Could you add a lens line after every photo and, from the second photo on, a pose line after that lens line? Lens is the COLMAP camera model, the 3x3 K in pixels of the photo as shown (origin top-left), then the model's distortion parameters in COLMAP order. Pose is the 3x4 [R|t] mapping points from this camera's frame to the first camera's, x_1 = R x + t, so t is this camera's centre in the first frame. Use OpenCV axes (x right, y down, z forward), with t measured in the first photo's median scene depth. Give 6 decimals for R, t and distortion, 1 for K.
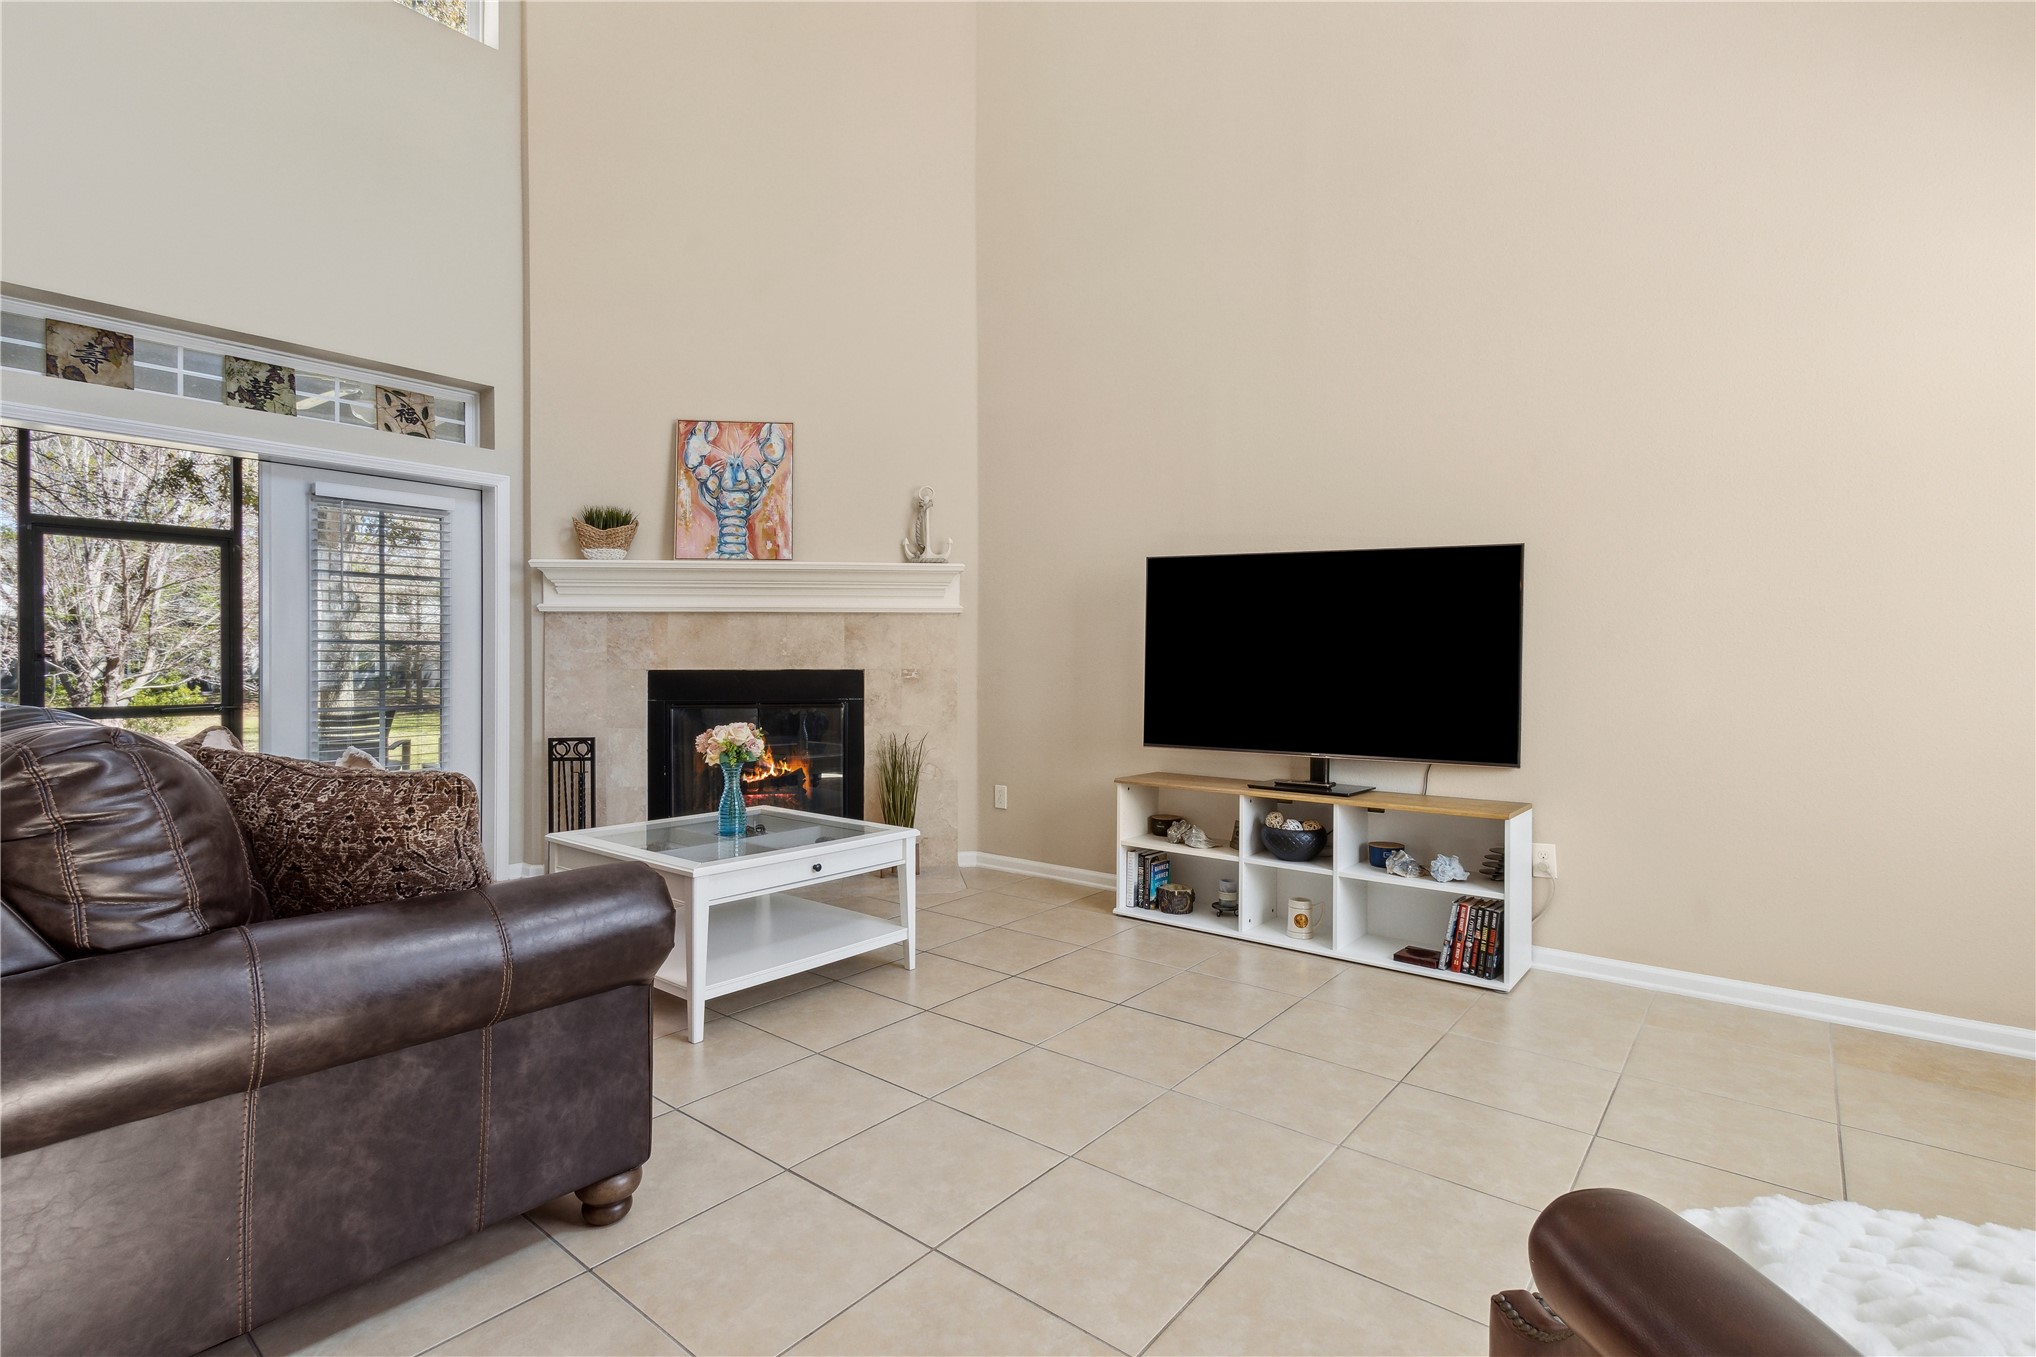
lens RADIAL K [[950.8, 0, 979.3], [0, 950.8, 666.8], [0, 0, 1]] dist [0.005087, -0.003025]
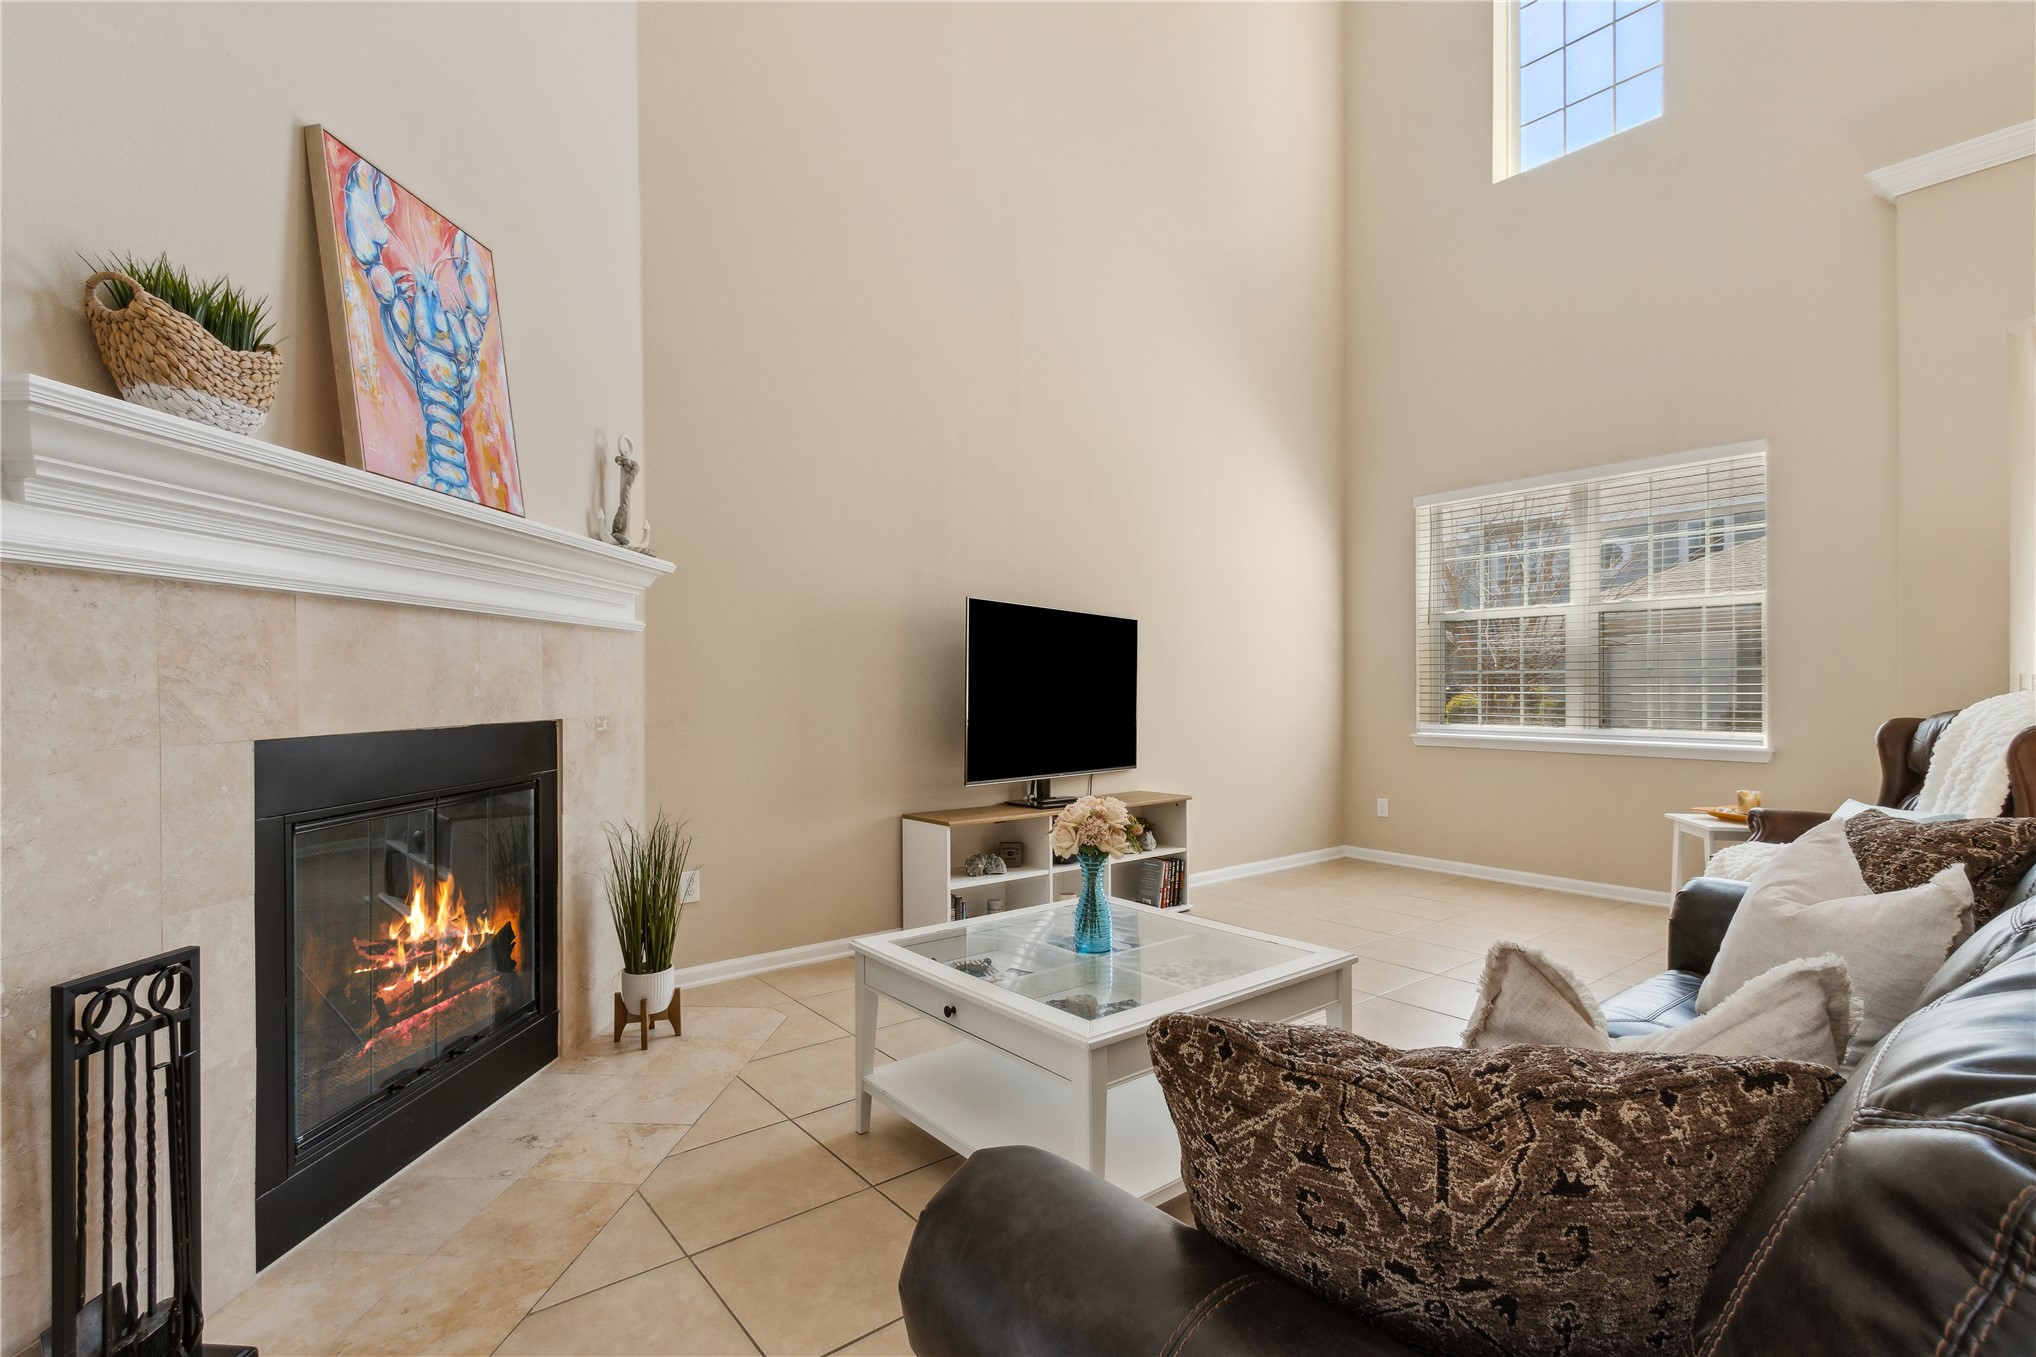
lens RADIAL K [[950.8, 0, 1031.2], [0, 950.8, 691.6], [0, 0, 1]] dist [0.005087, -0.003025]
pose [[0.187409, -0.007114, 0.982256, -0.665458], [0.003189, 0.999973, 0.006634, -0.018103], [-0.982277, 0.001889, 0.187427, 0.624292]]
